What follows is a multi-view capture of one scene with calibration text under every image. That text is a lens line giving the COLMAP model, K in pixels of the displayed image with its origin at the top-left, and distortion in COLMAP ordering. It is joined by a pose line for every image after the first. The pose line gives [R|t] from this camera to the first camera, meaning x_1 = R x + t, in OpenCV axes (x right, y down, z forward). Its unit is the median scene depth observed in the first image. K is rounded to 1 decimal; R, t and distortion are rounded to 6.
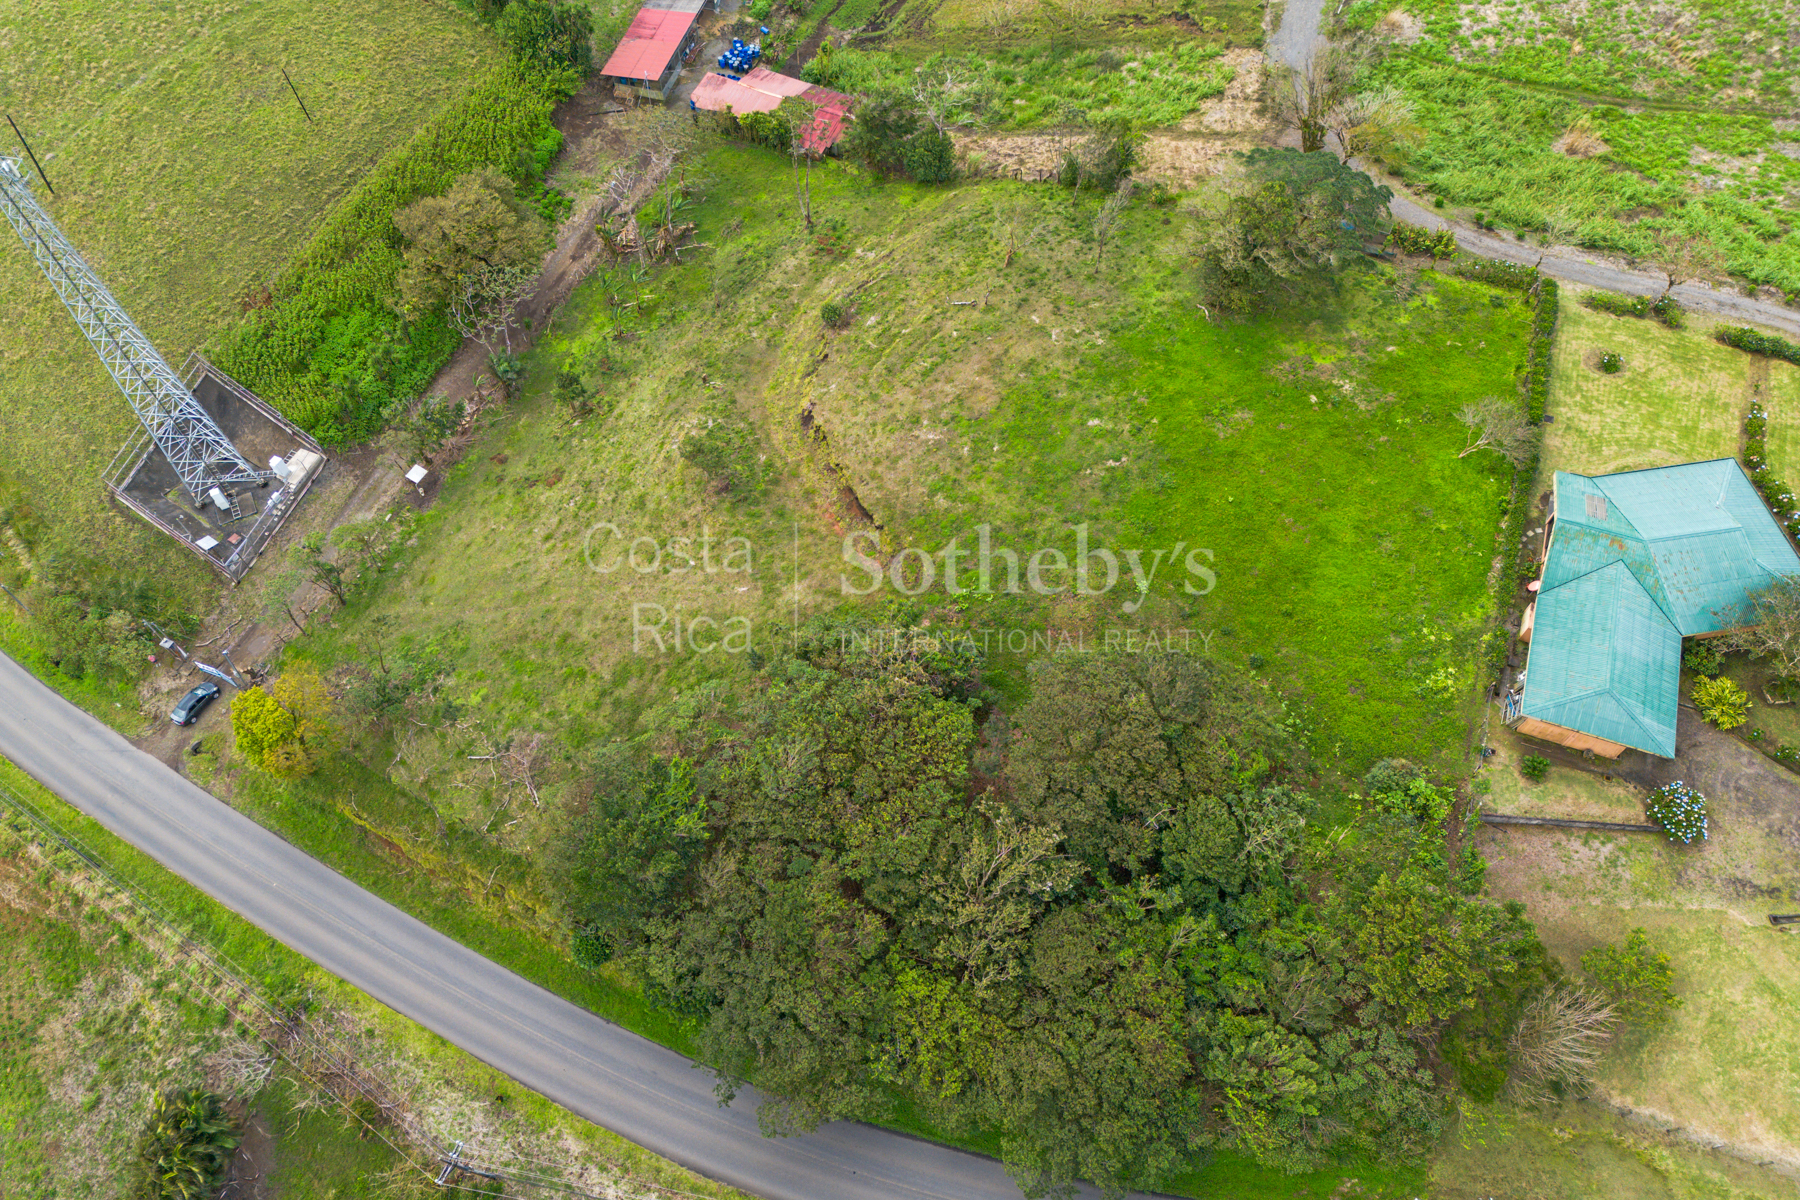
lens RADIAL K [[1250.8, 0, 905.7], [0, 1250.8, 575.5], [0, 0, 1]] dist [0.055082, -0.046929]
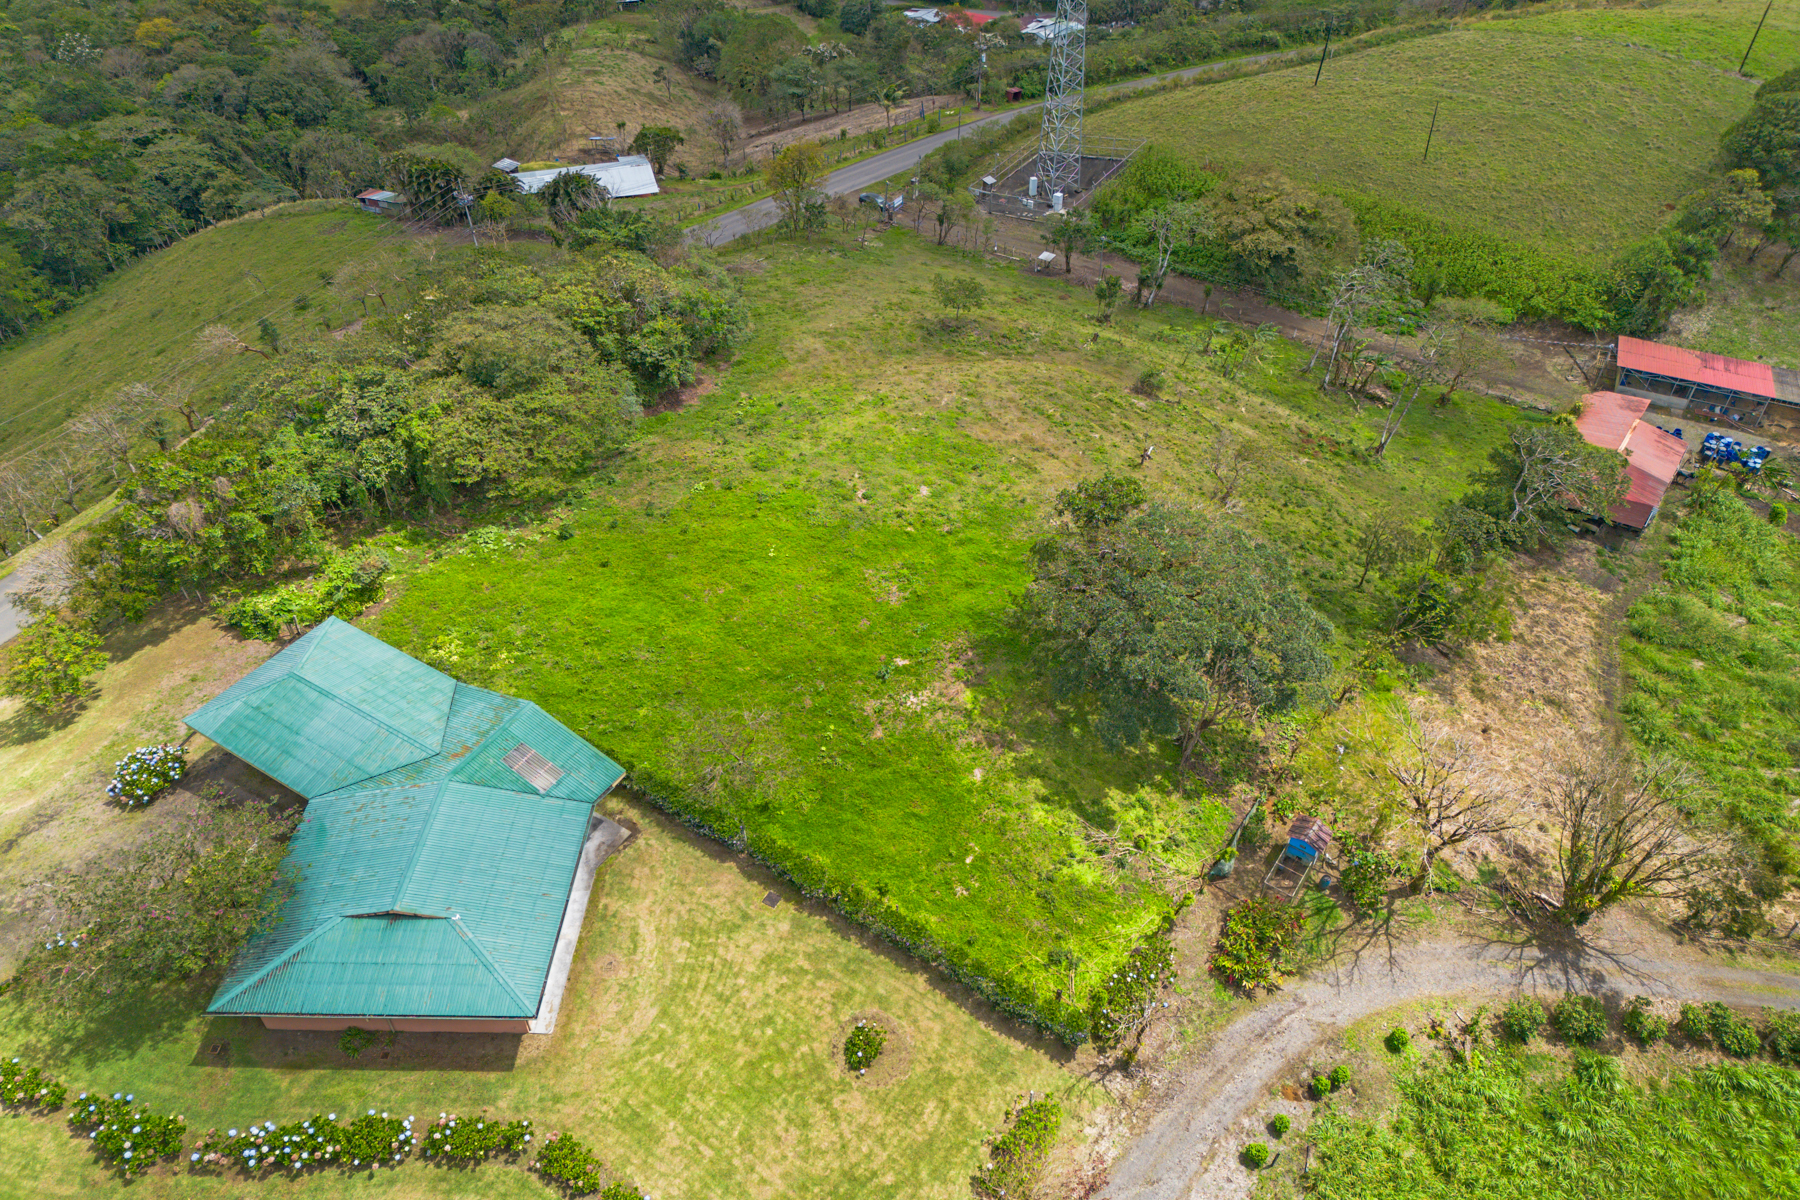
lens RADIAL K [[1252.5, 0, 900.0], [0, 1252.5, 600.0], [0, 0, 1]] dist [0.062540, -0.052390]
pose [[-0.188702, 0.652701, -0.733739, 0.807666], [-0.822670, 0.302959, 0.481071, -0.484093], [0.536289, 0.694404, 0.479788, 0.616074]]
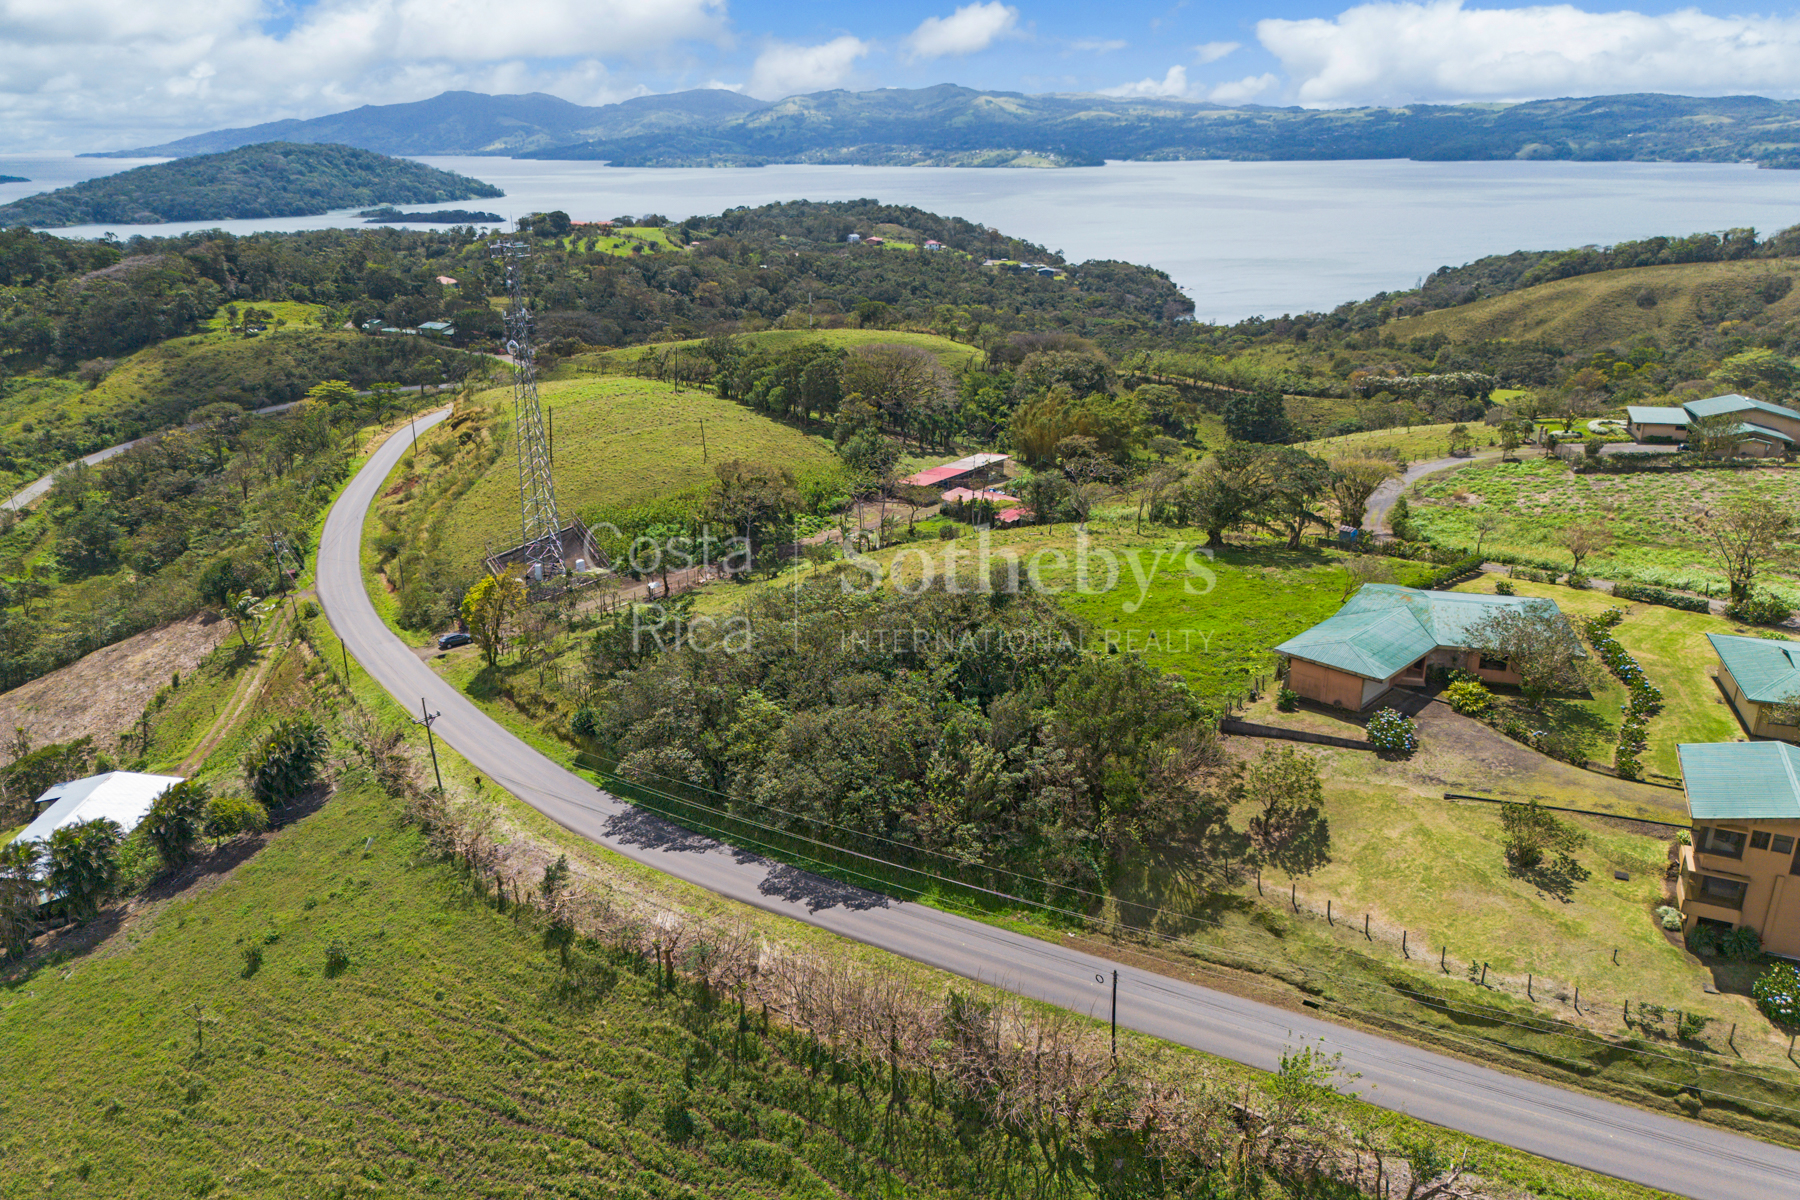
lens RADIAL K [[1264.2, 0, 895.5], [0, 1264.2, 600.7], [0, 0, 1]] dist [0.056432, -0.052634]
pose [[0.912082, 0.136827, -0.386504, 0.488689], [-0.340053, 0.779103, -0.526653, 0.674496], [0.229066, 0.611782, 0.757134, -0.057095]]
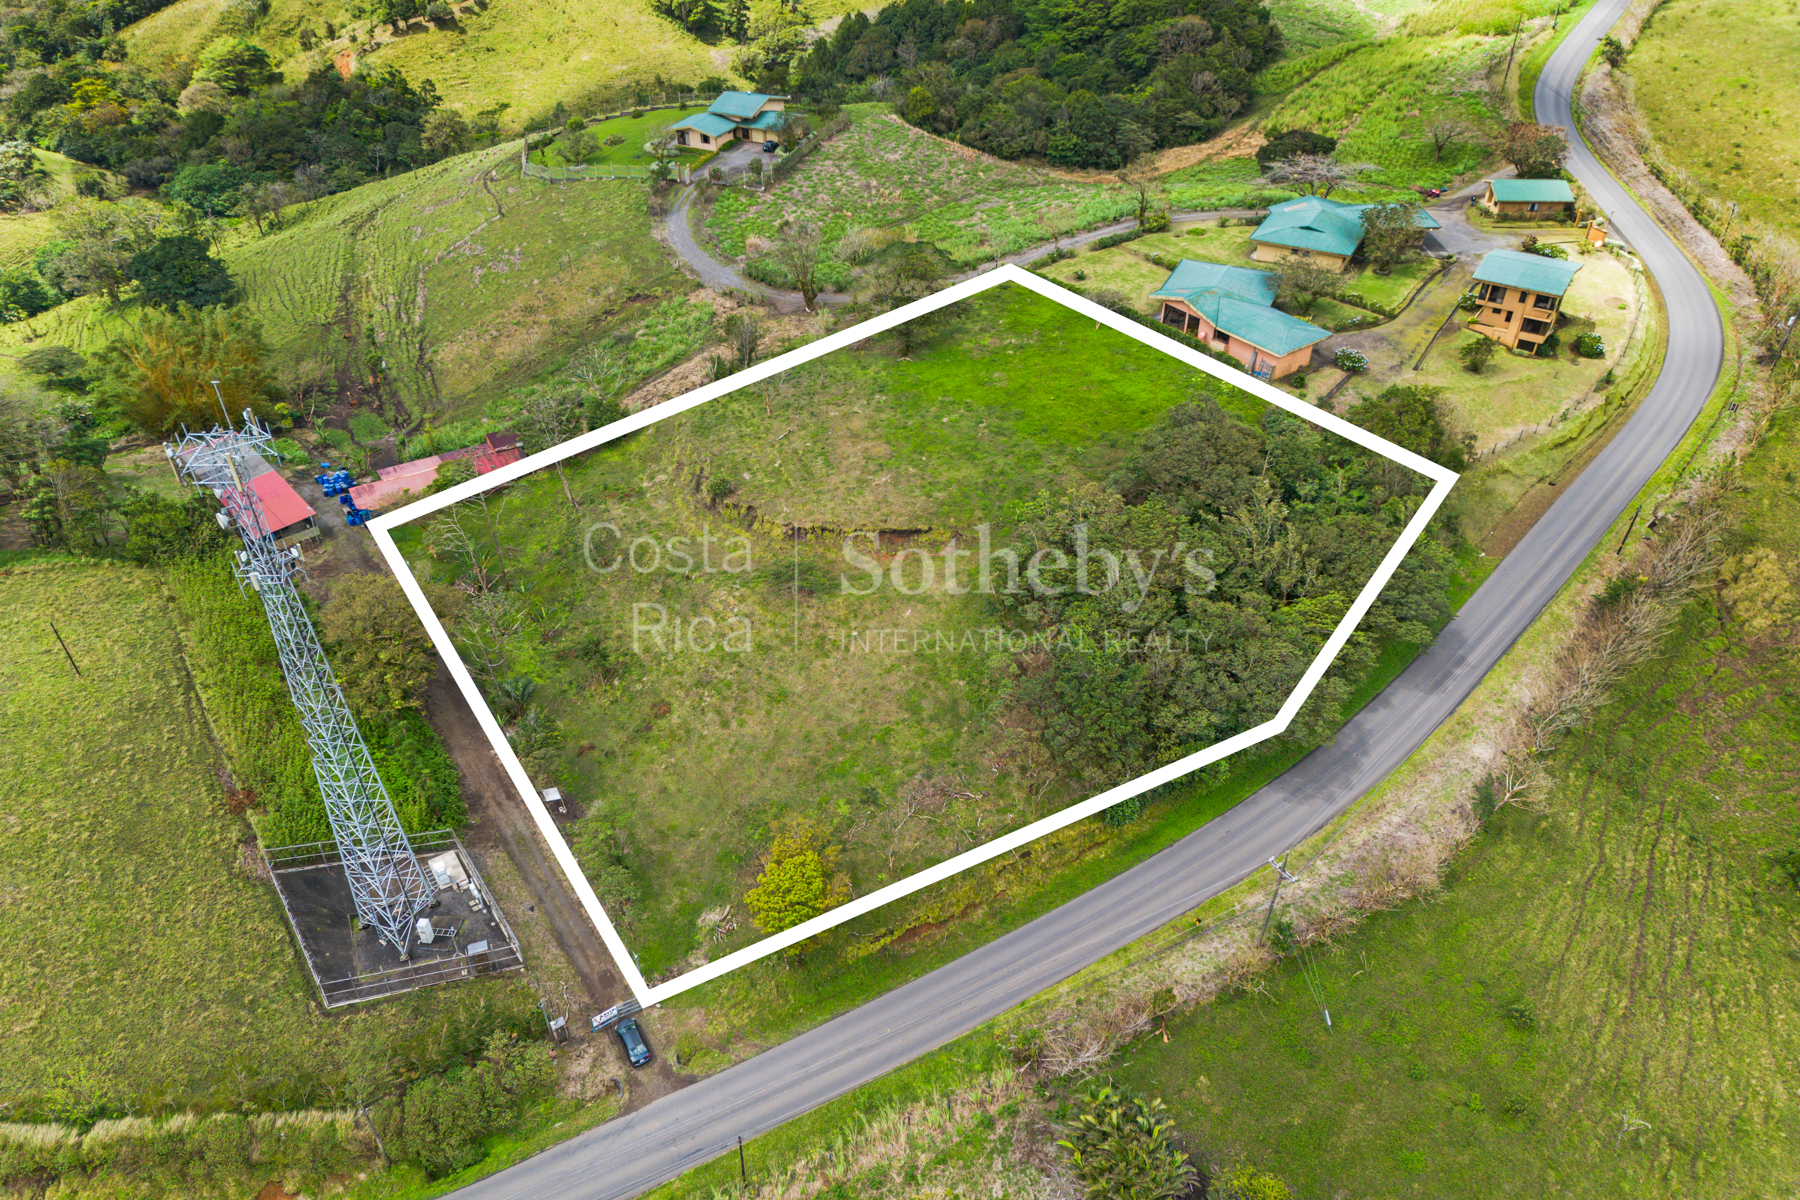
lens RADIAL K [[1264.2, 0, 895.5], [0, 1264.2, 600.7], [0, 0, 1]] dist [0.056432, -0.052634]
pose [[0.553126, -0.493020, 0.671552, -0.896907], [0.702018, 0.709869, -0.057069, 0.060008], [-0.448578, 0.503008, 0.738756, 0.087012]]
